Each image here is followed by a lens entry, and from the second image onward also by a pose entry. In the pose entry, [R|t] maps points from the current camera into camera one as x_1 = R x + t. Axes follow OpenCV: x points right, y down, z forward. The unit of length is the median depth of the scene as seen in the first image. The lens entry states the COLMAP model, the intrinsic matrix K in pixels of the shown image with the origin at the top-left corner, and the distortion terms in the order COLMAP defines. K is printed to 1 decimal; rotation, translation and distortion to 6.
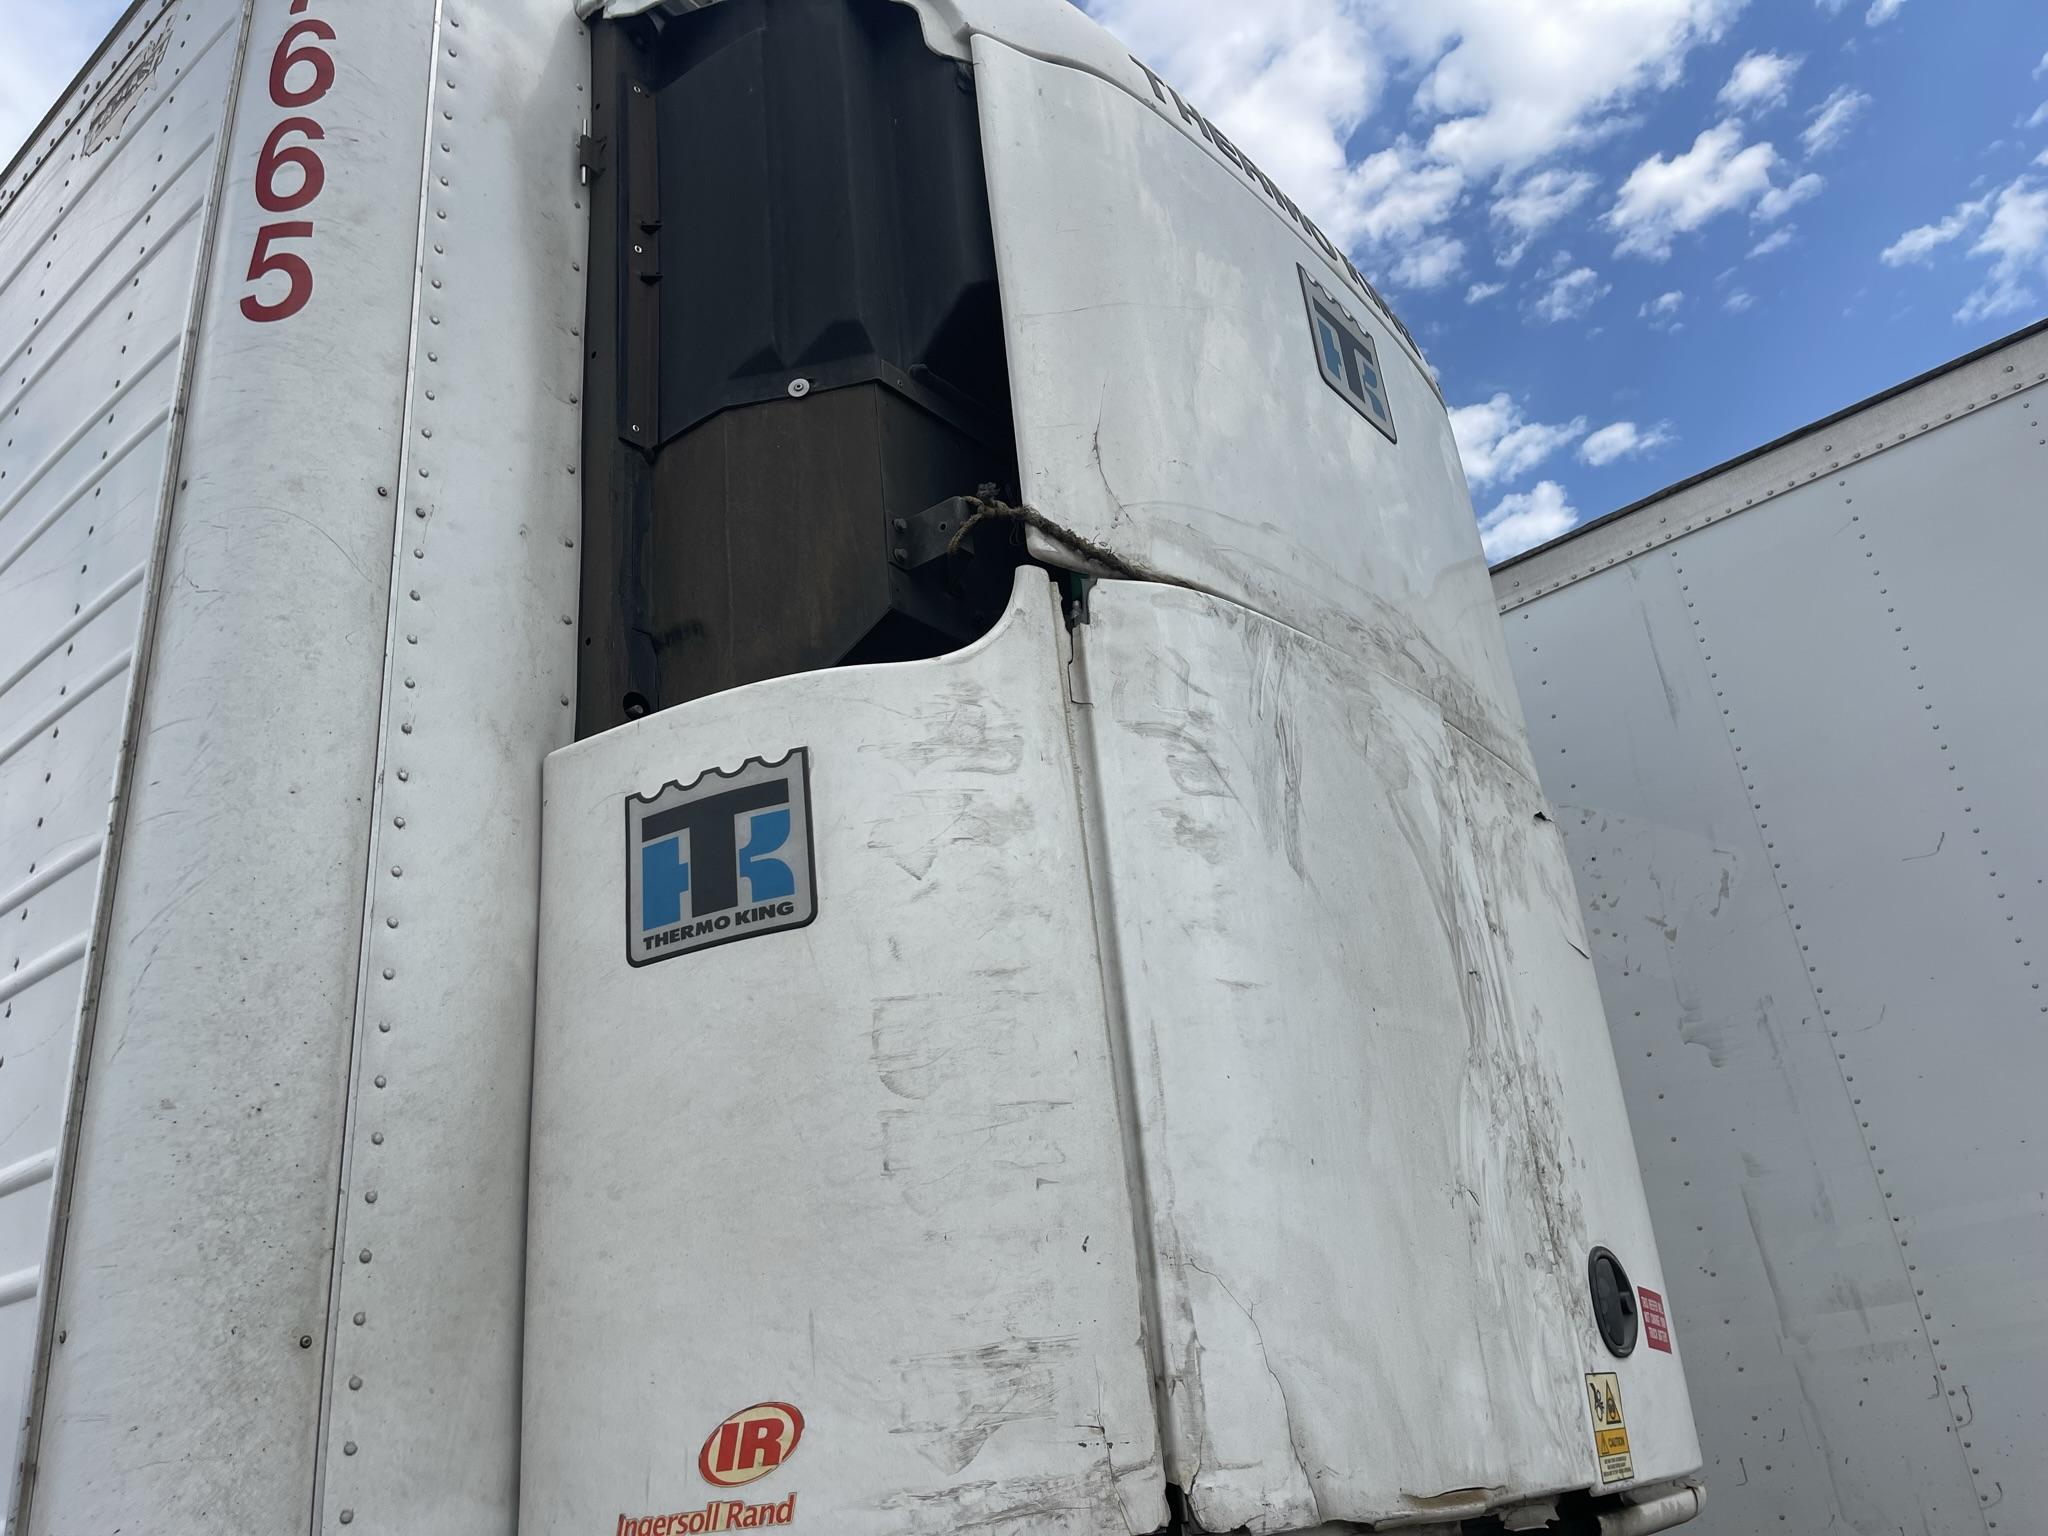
lens RADIAL K [[1564.7, 0, 1040.7], [0, 1564.7, 767.2], [0, 0, 1]] dist [0.073402, -0.093042]
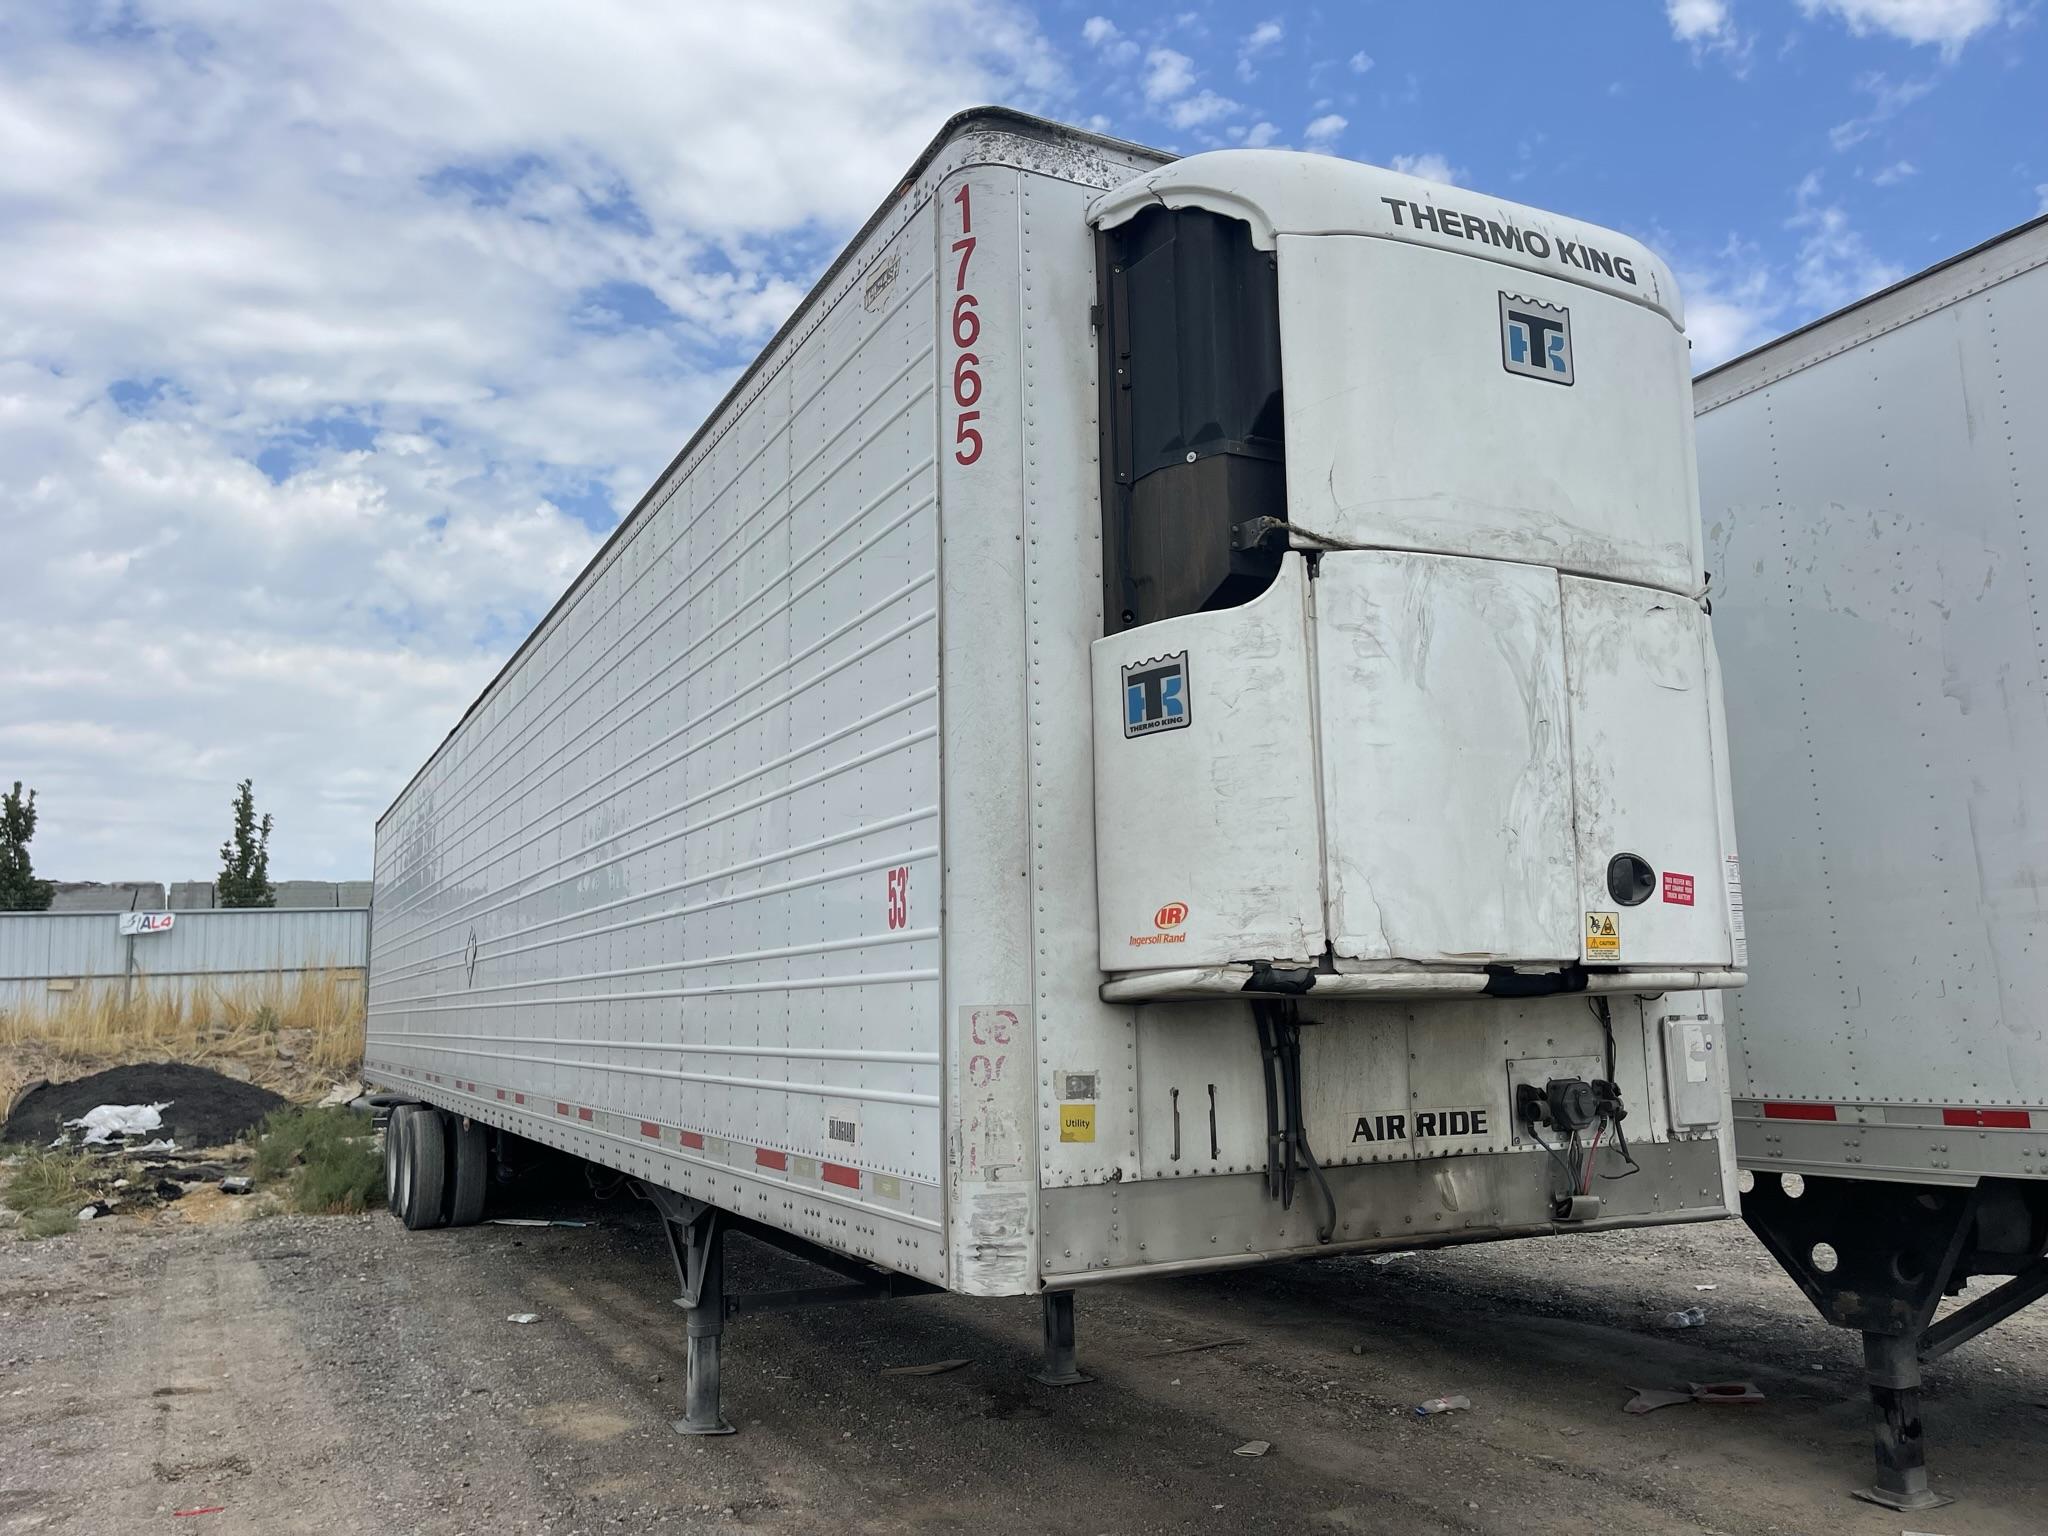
lens RADIAL K [[1564.7, 0, 1040.7], [0, 1564.7, 767.2], [0, 0, 1]] dist [0.073402, -0.093042]
pose [[0.915702, 0.016249, -0.401529, 0.582755], [0.098863, 0.959364, 0.264284, -0.474126], [0.389507, -0.281702, 0.876886, -1.182521]]
